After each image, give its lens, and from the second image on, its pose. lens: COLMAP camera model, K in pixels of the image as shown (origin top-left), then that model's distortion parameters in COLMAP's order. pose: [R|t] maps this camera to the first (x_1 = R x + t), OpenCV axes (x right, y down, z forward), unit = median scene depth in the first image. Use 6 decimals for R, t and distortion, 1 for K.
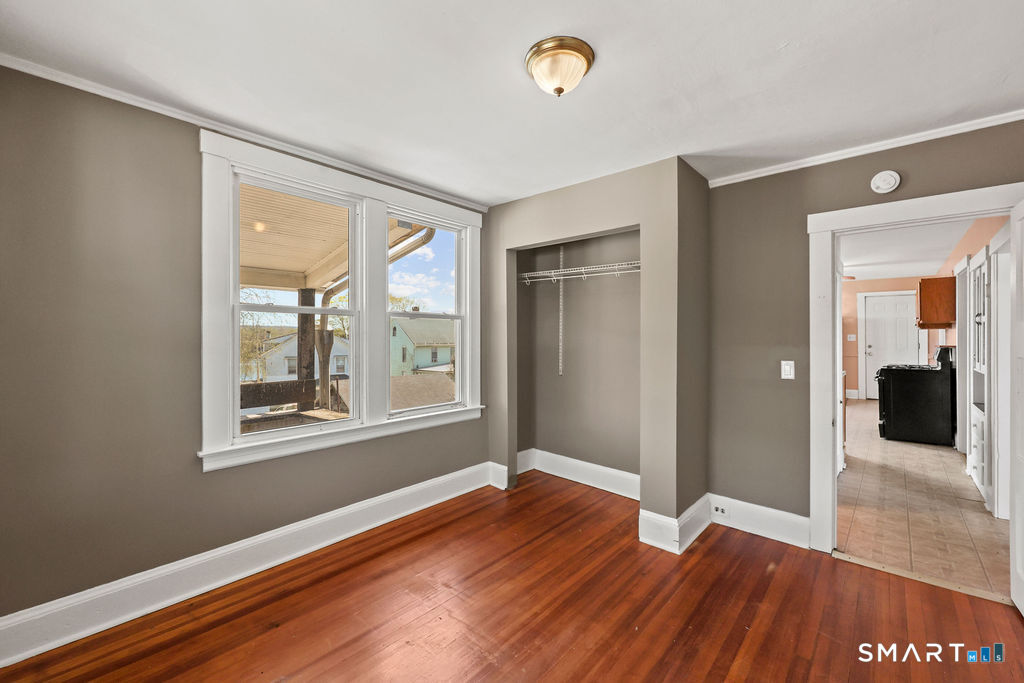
lens RADIAL K [[413.2, 0, 519.0], [0, 413.2, 339.6], [0, 0, 1]] dist [-0.000026, -0.000056]
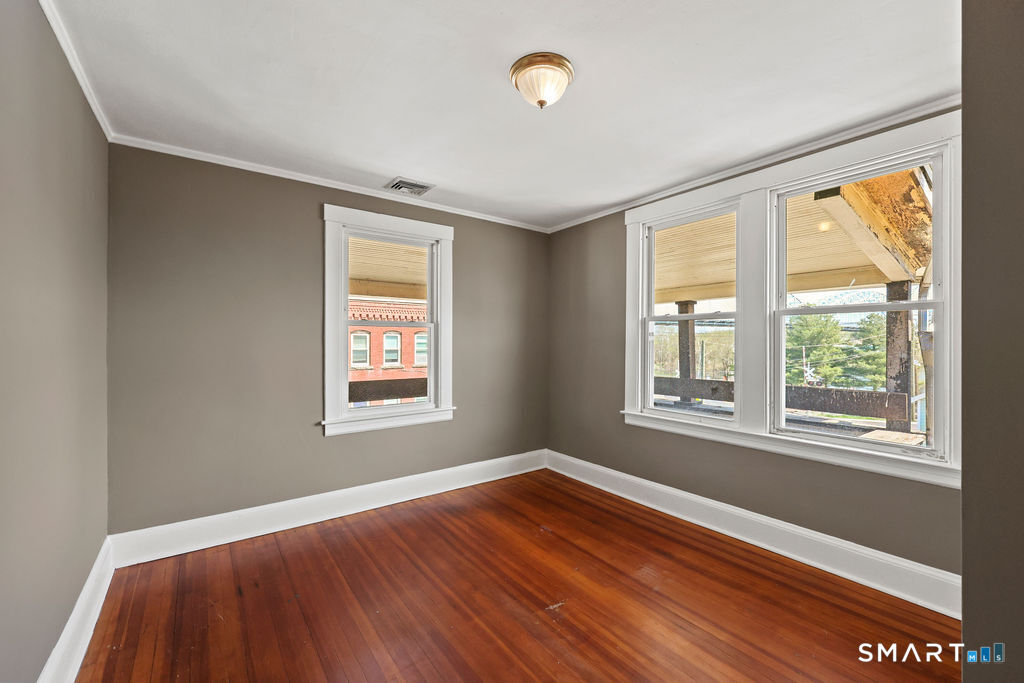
lens RADIAL K [[413.2, 0, 519.0], [0, 413.2, 339.6], [0, 0, 1]] dist [-0.000026, -0.000056]
pose [[-0.183537, 0.002017, -0.983011, 0.814354], [-0.004198, 0.999987, 0.002836, -0.008096], [0.983004, 0.004647, -0.183526, 0.804329]]
